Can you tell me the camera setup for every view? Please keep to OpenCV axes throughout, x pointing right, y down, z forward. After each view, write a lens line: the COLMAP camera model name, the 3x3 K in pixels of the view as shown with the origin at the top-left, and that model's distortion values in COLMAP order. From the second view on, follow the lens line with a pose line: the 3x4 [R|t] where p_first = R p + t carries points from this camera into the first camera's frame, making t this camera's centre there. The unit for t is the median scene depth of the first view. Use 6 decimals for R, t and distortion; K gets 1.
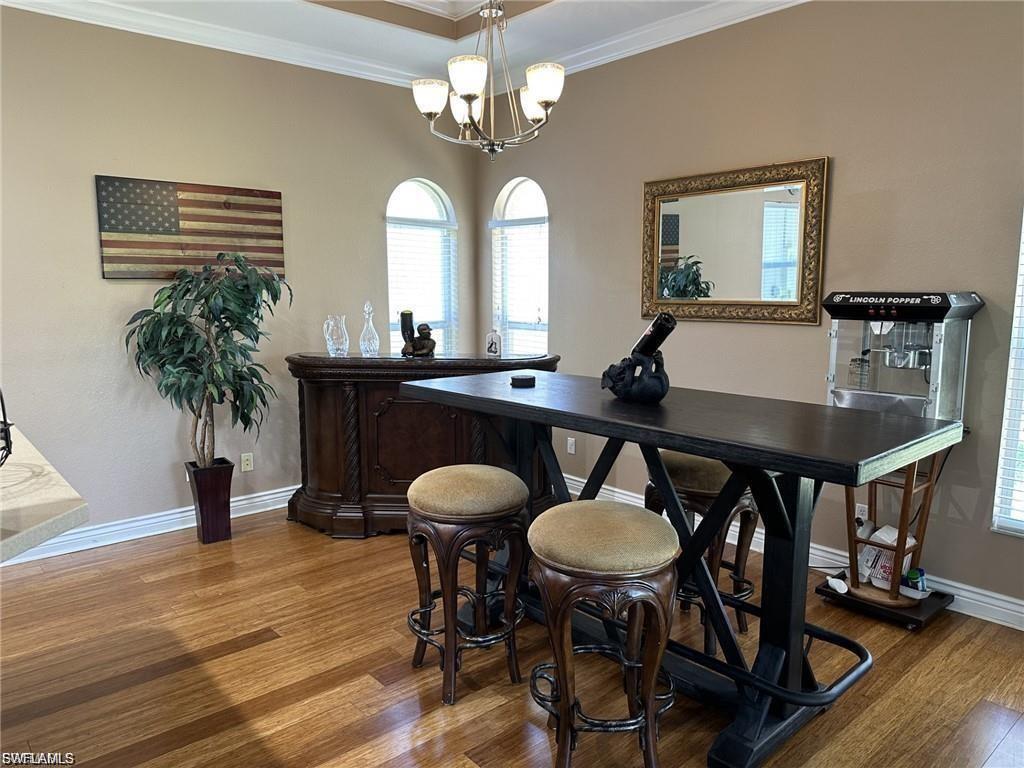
lens RADIAL K [[722.2, 0, 511.7], [0, 722.2, 384.0], [0, 0, 1]] dist [0.002119, 0.000547]
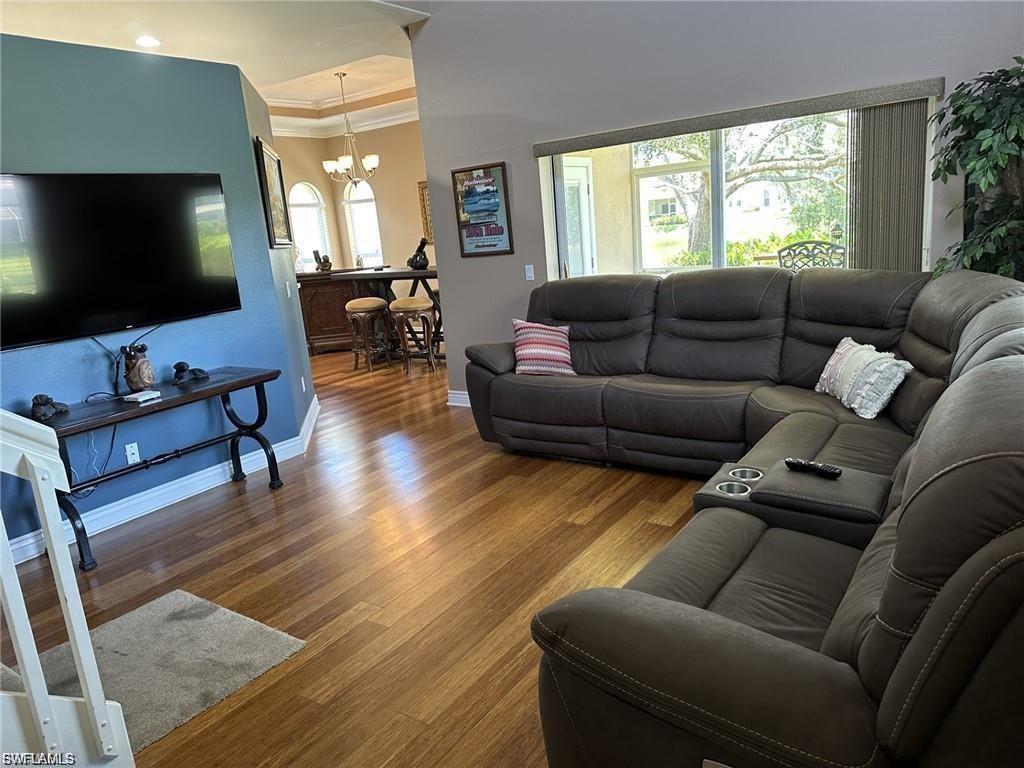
lens RADIAL K [[722.2, 0, 511.9], [0, 722.2, 385.5], [0, 0, 1]] dist [0.002119, 0.000547]
pose [[0.964625, -0.140156, 0.223282, -0.119139], [0.121599, 0.988036, 0.094864, 0.165303], [-0.233907, -0.064358, 0.970127, -1.260609]]
